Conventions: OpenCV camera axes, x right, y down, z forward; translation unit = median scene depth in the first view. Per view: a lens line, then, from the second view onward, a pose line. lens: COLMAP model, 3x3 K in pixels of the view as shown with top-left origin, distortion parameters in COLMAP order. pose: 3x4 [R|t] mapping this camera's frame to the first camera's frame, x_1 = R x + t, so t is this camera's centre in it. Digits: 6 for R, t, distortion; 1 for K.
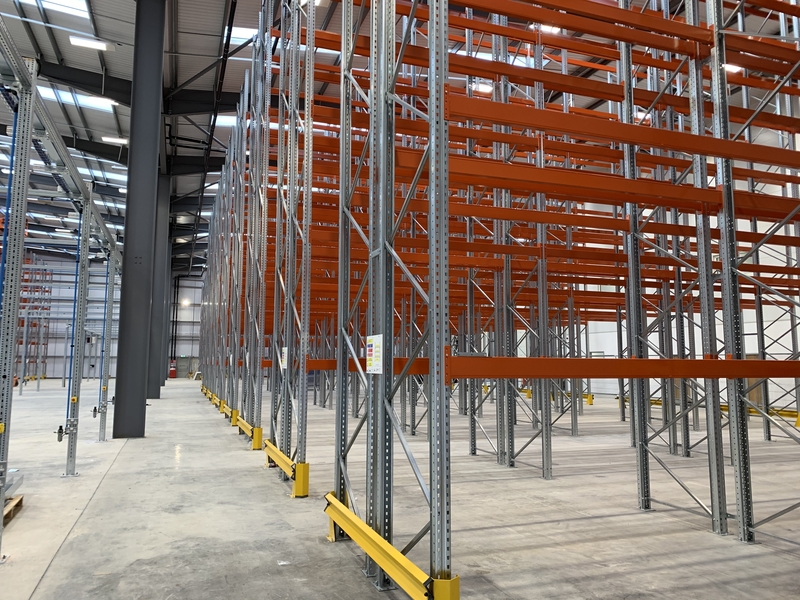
lens RADIAL K [[609.0, 0, 400.7], [0, 609.0, 297.3], [0, 0, 1]] dist [0.006113, -0.002286]
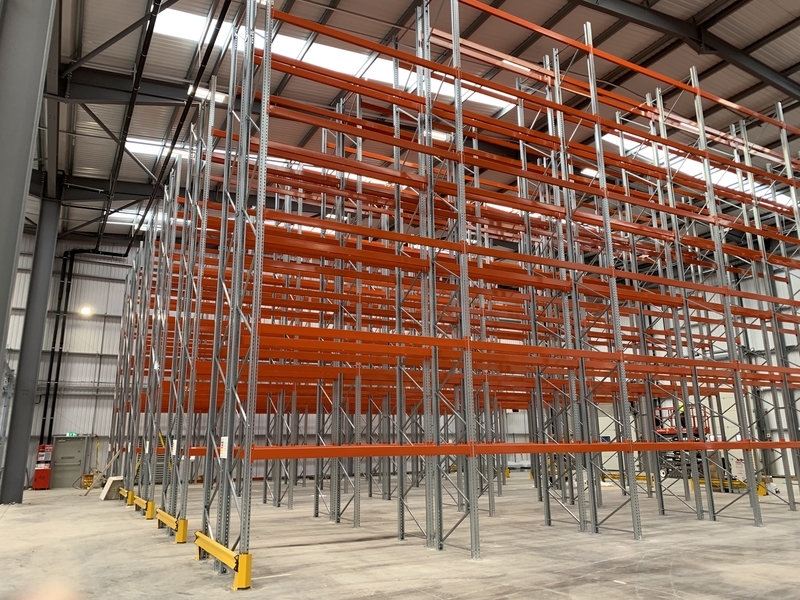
lens RADIAL K [[609.0, 0, 397.7], [0, 609.0, 300.7], [0, 0, 1]] dist [0.006113, -0.002286]
pose [[0.988412, 0.011843, 0.151334, -0.195237], [0.009214, 0.990433, -0.137690, 0.063510], [-0.151517, 0.137489, 0.978846, 0.529859]]
